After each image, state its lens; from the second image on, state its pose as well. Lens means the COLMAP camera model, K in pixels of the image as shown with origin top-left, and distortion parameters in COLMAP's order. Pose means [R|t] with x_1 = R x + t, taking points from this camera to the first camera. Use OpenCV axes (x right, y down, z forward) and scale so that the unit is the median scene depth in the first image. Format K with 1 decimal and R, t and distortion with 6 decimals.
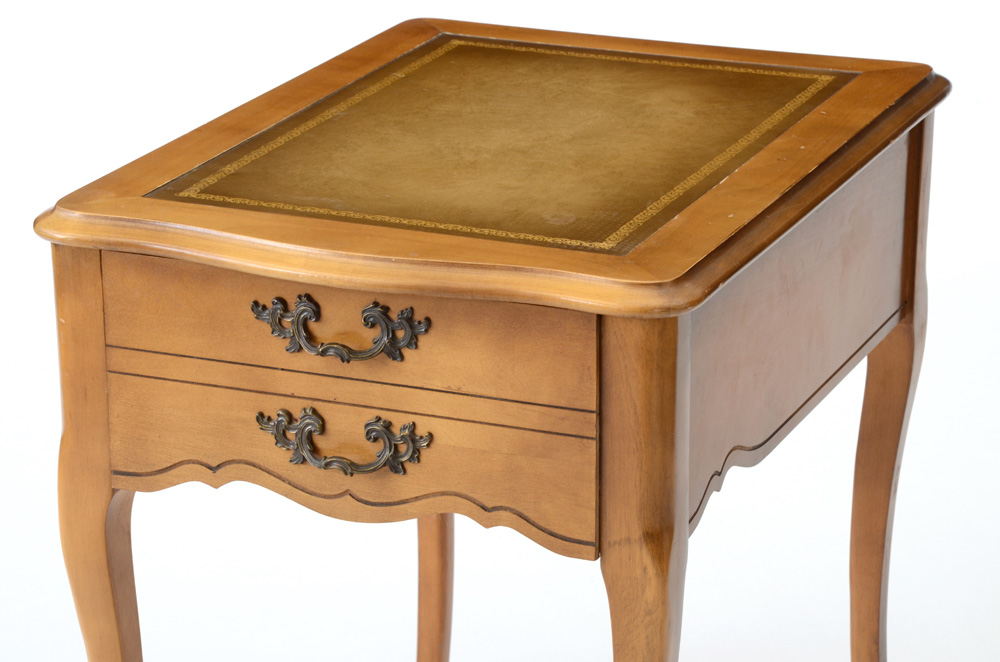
lens RADIAL K [[3335.5, 0, 503.8], [0, 3335.5, 332.8], [0, 0, 1]] dist [0.861563, 0.000000]
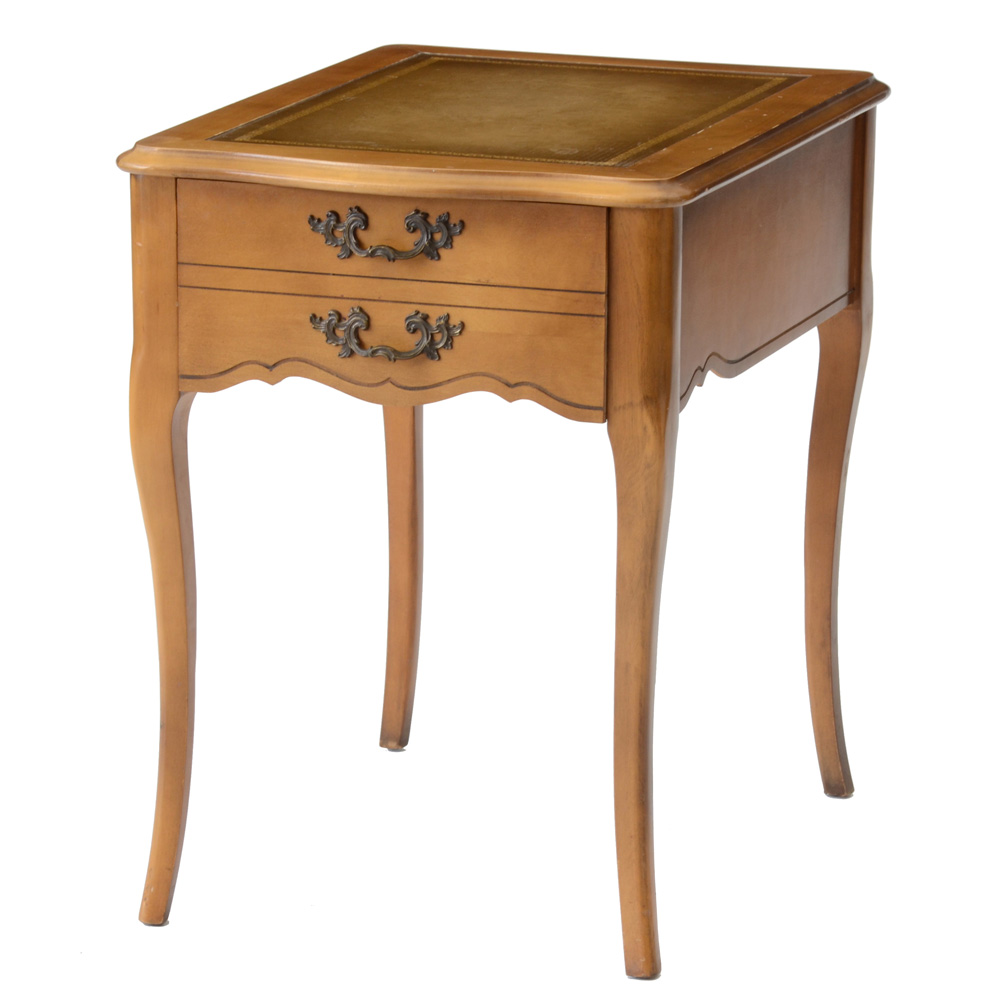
lens RADIAL K [[5895.3, 0, 497.3], [0, 5895.3, 499.1], [0, 0, 1]] dist [0.763054, 0.000000]
pose [[0.997944, -0.002995, 0.064029, -0.138350], [0.009725, 0.994419, -0.105052, 0.300687], [-0.063357, 0.105458, 0.992403, -1.031605]]
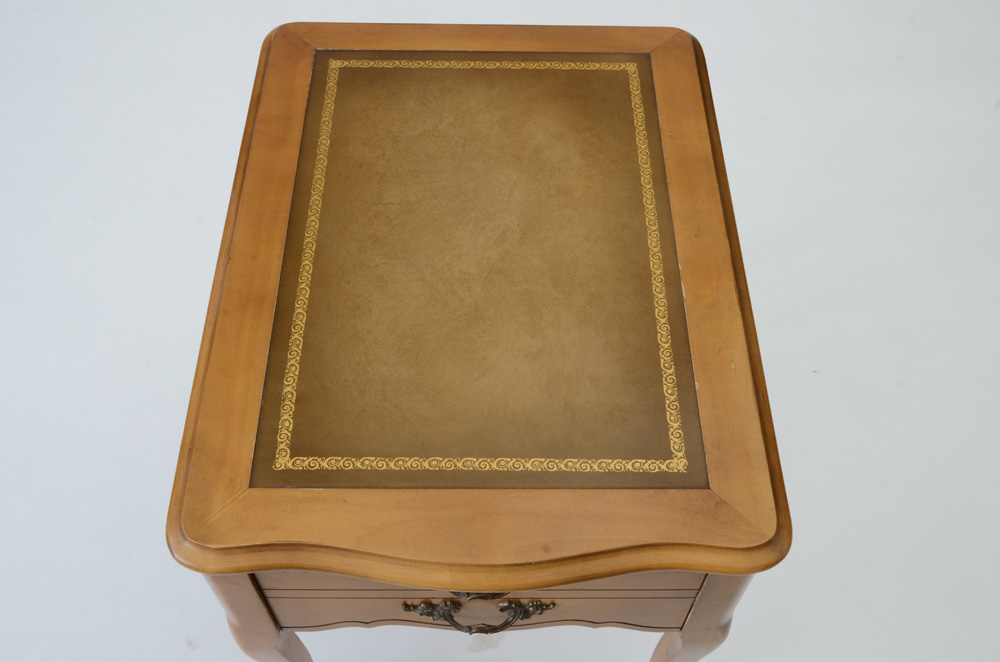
lens RADIAL K [[989.3, 0, 506.3], [0, 989.3, 336.5], [0, 0, 1]] dist [-0.028786, 0.000000]
pose [[0.918511, -0.317423, 0.235753, -0.090543], [0.114883, 0.784774, 0.609042, -0.270864], [-0.378337, -0.532328, 0.757290, 0.748306]]
